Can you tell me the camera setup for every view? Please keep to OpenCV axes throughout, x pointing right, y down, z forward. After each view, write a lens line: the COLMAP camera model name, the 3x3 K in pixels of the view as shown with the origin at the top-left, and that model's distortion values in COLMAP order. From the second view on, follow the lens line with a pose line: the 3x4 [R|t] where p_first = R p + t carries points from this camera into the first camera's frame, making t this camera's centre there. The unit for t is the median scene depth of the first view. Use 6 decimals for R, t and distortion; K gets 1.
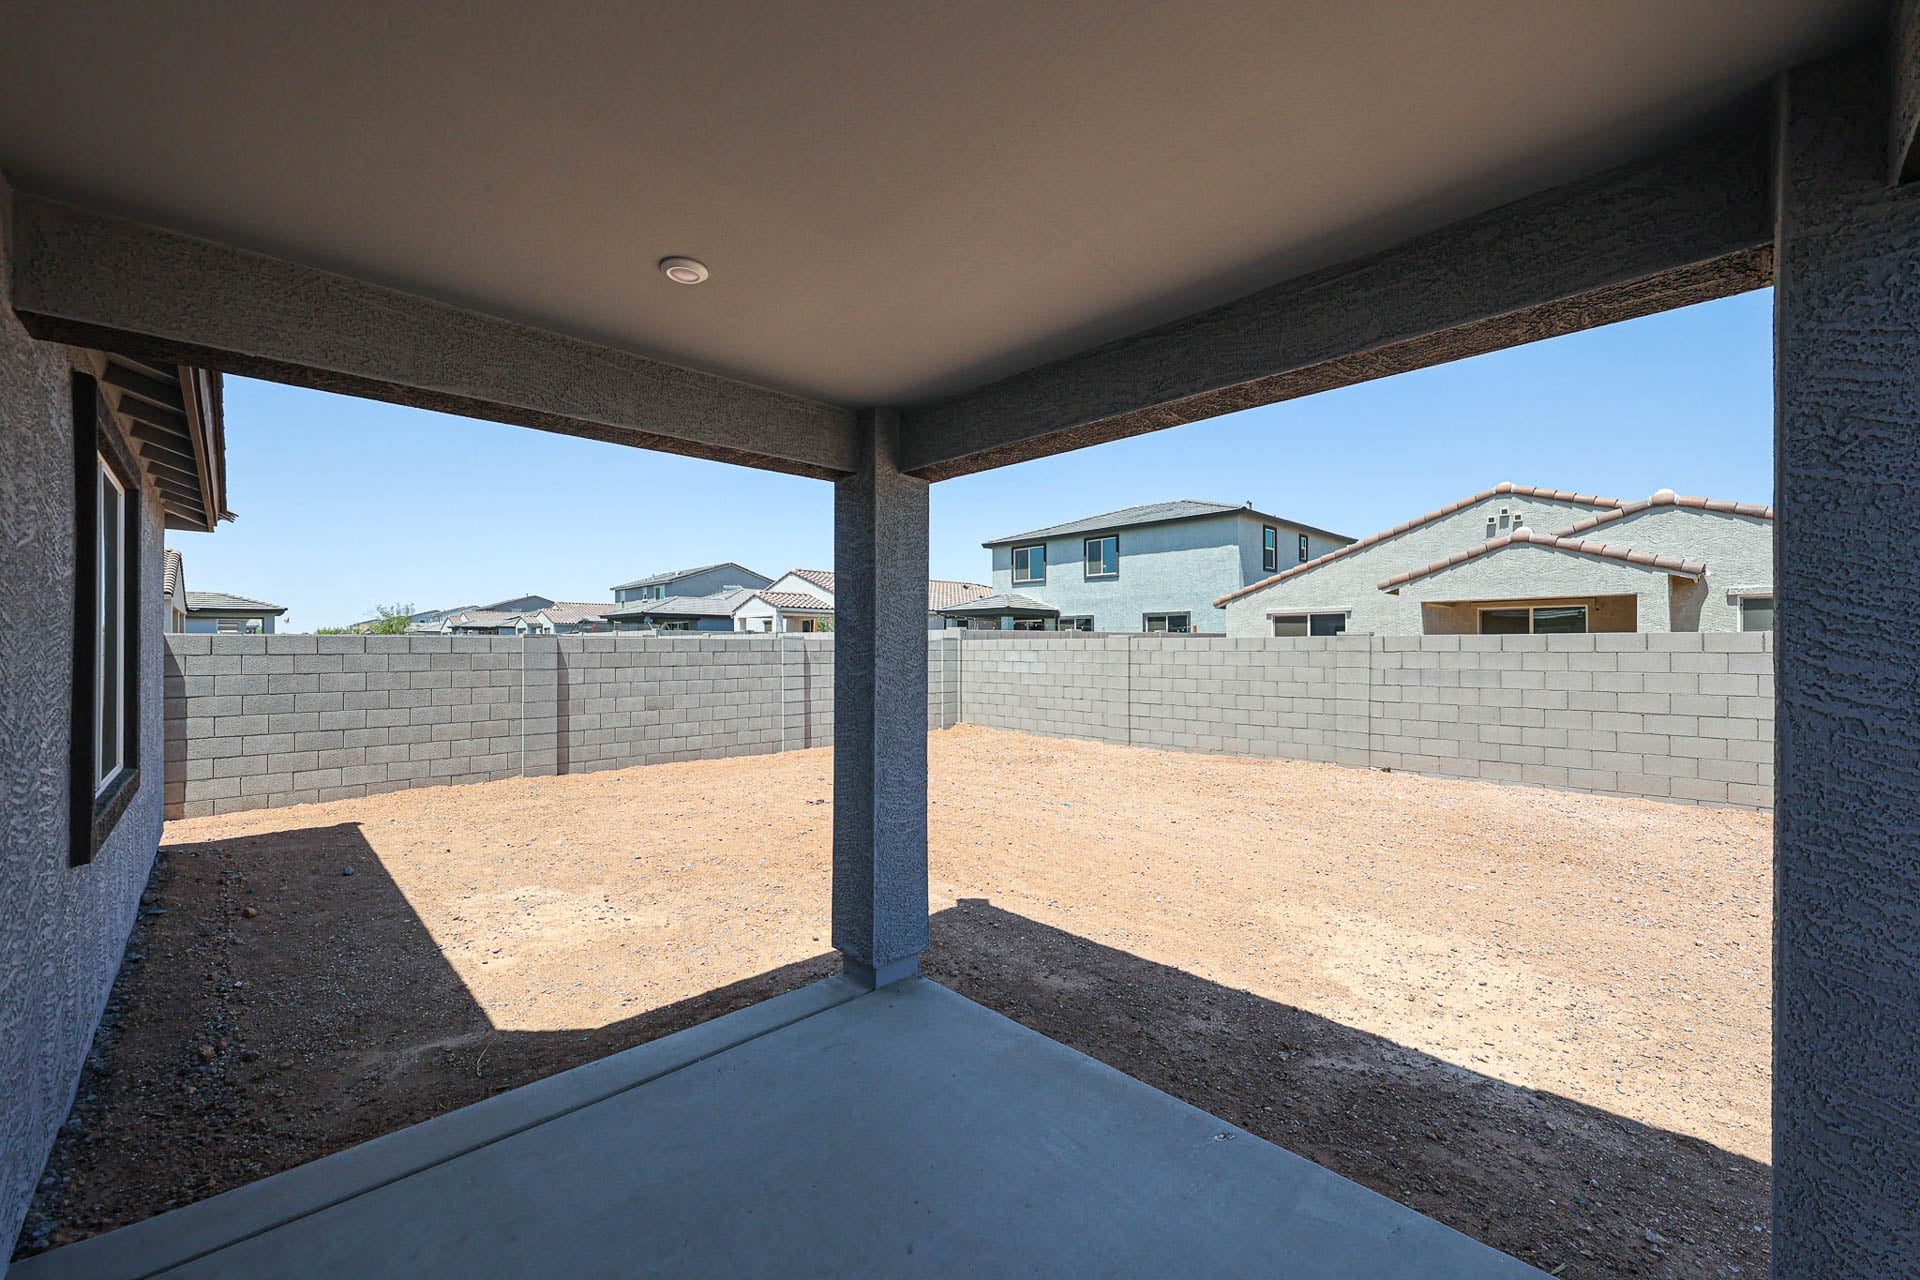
lens RADIAL K [[758.3, 0, 960.0], [0, 758.3, 640.0], [0, 0, 1]] dist [0.002001, -0.000273]
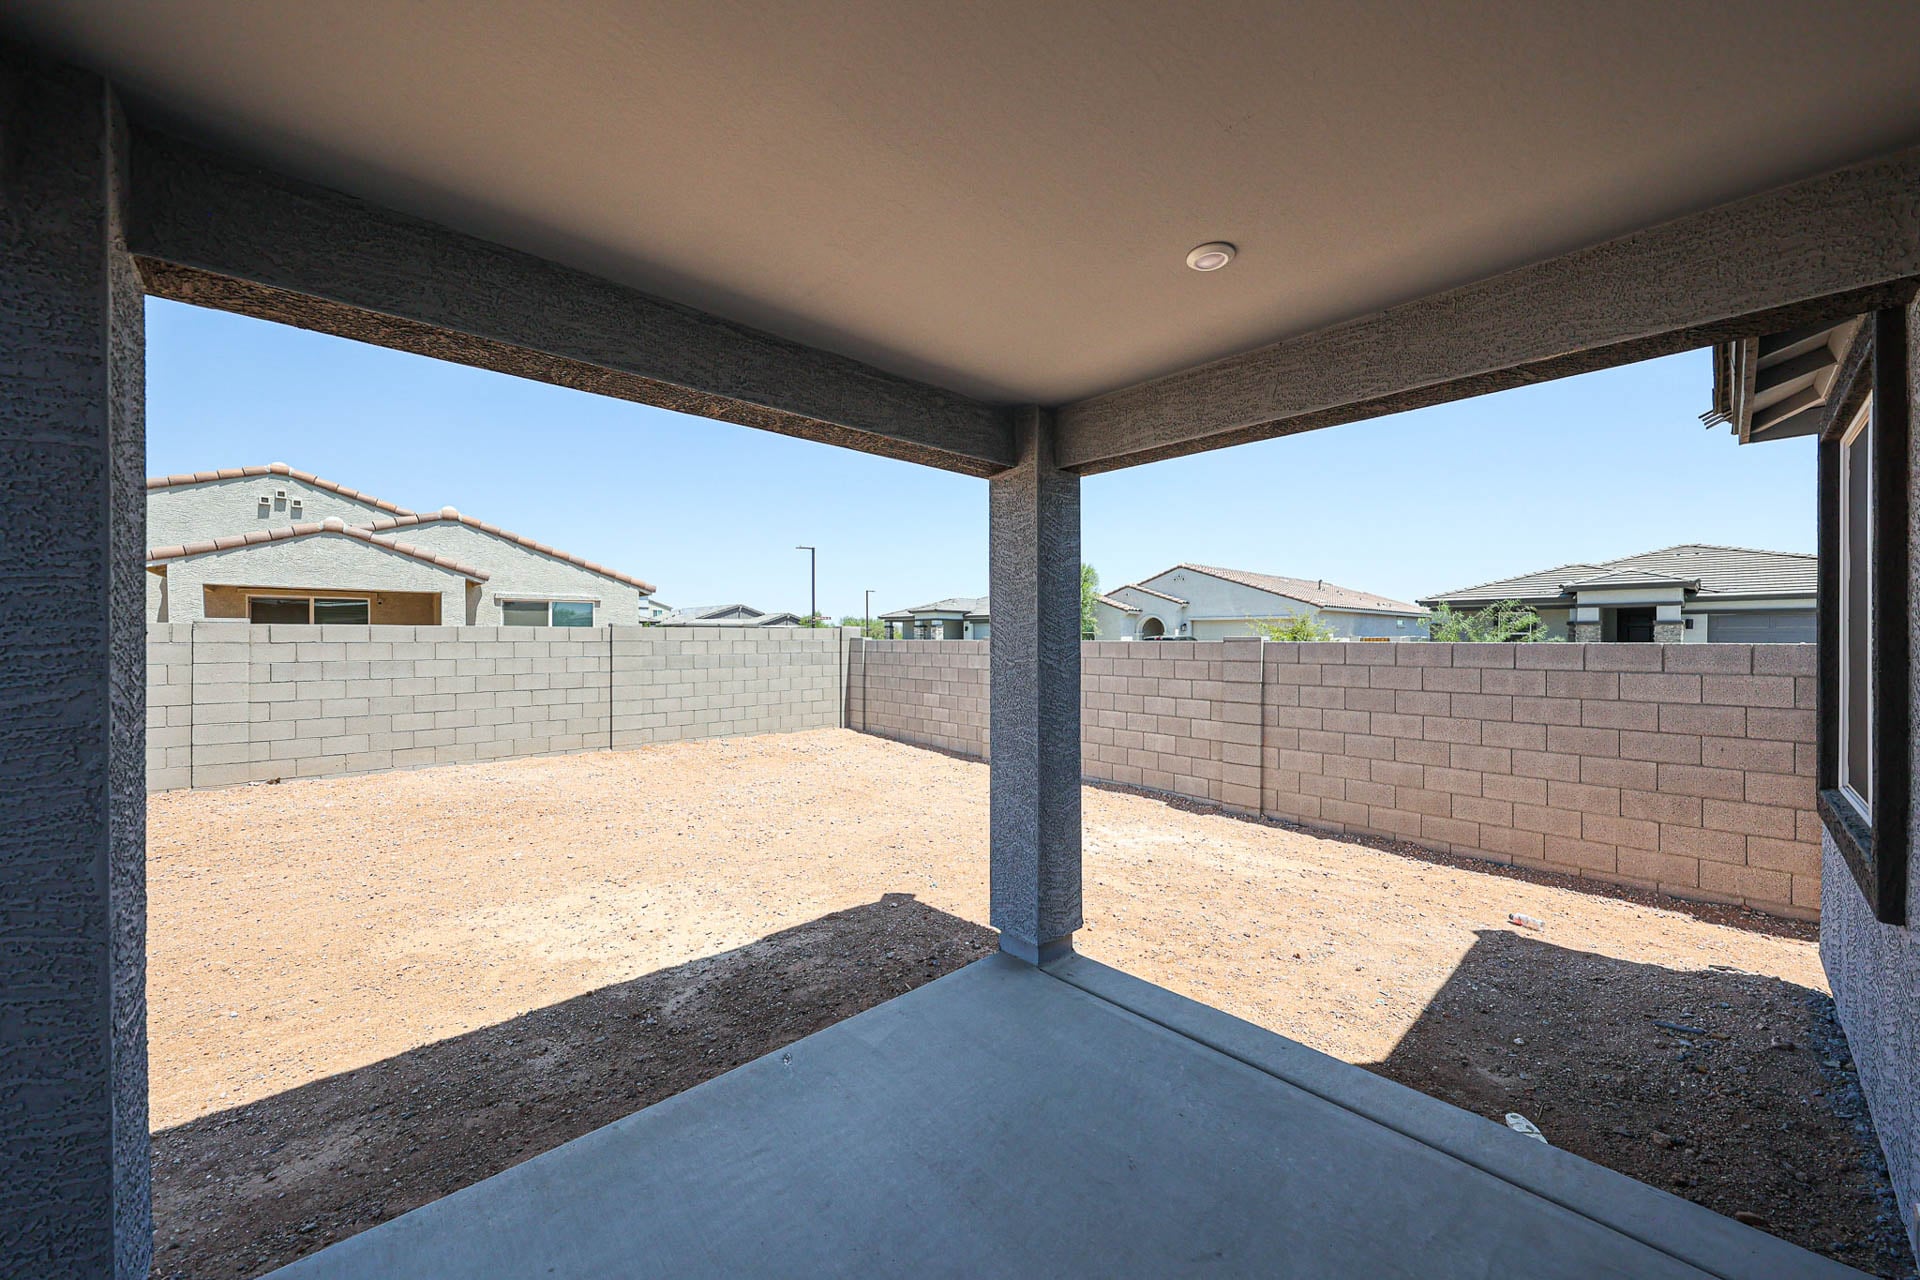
lens RADIAL K [[712.0, 0, 951.4], [0, 712.0, 639.3], [0, 0, 1]] dist [0.000153, 0.000056]
pose [[0.016378, -0.001364, 0.999865, -0.282616], [-0.009786, 0.999951, 0.001524, 0.003185], [-0.999818, -0.009810, 0.016364, 0.283264]]
